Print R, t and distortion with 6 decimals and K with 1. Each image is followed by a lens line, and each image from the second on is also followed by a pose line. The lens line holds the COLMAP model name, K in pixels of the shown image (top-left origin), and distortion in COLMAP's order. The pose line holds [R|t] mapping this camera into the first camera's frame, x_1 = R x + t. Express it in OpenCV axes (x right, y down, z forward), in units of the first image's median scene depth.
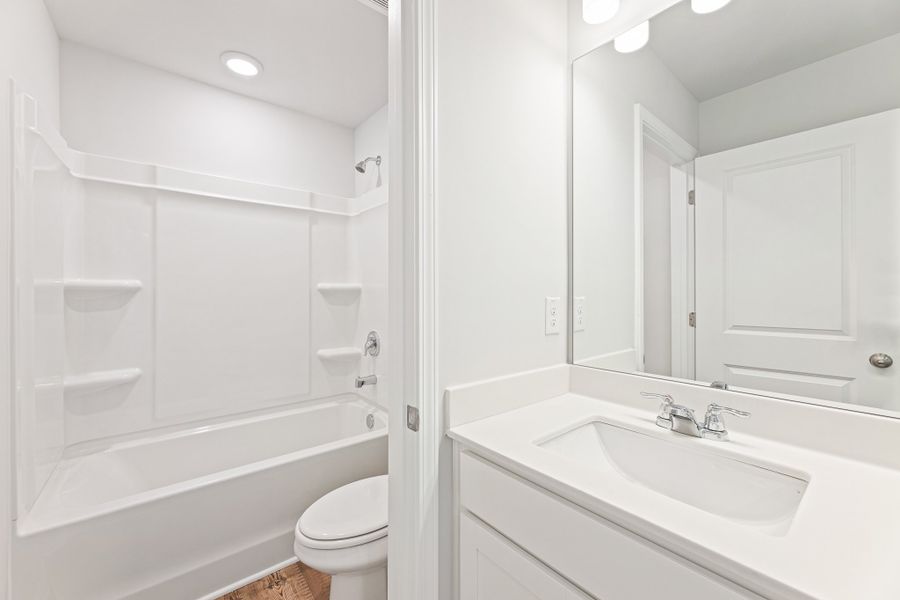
lens RADIAL K [[359.5, 0, 449.7], [0, 359.5, 297.9], [0, 0, 1]] dist [-0.000337, -0.000082]
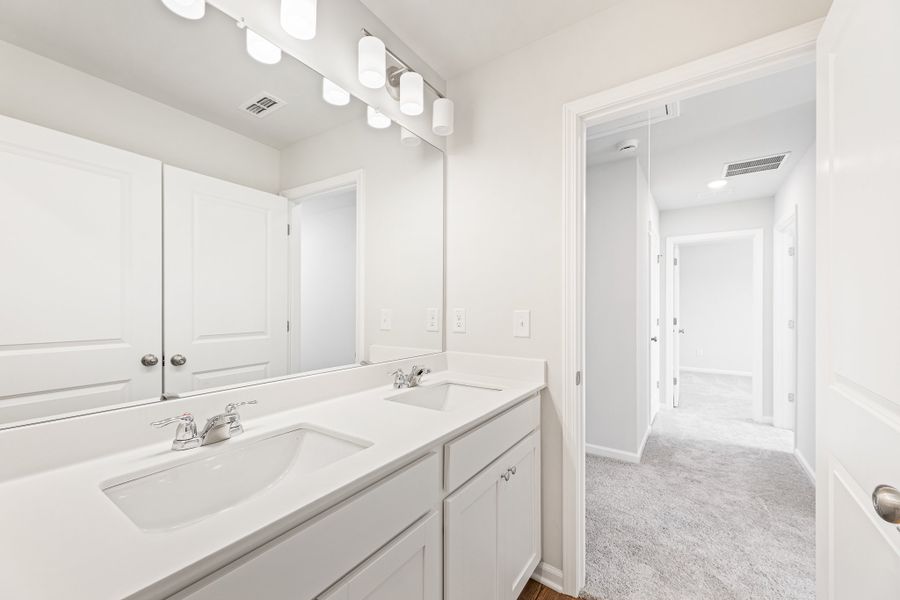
lens RADIAL K [[359.5, 0, 449.7], [0, 359.5, 297.9], [0, 0, 1]] dist [-0.000337, -0.000082]
pose [[-0.297337, 0.031348, 0.954258, -0.494067], [0.003956, 0.999493, -0.031601, 0.008510], [-0.954764, -0.005621, -0.297310, 0.655024]]
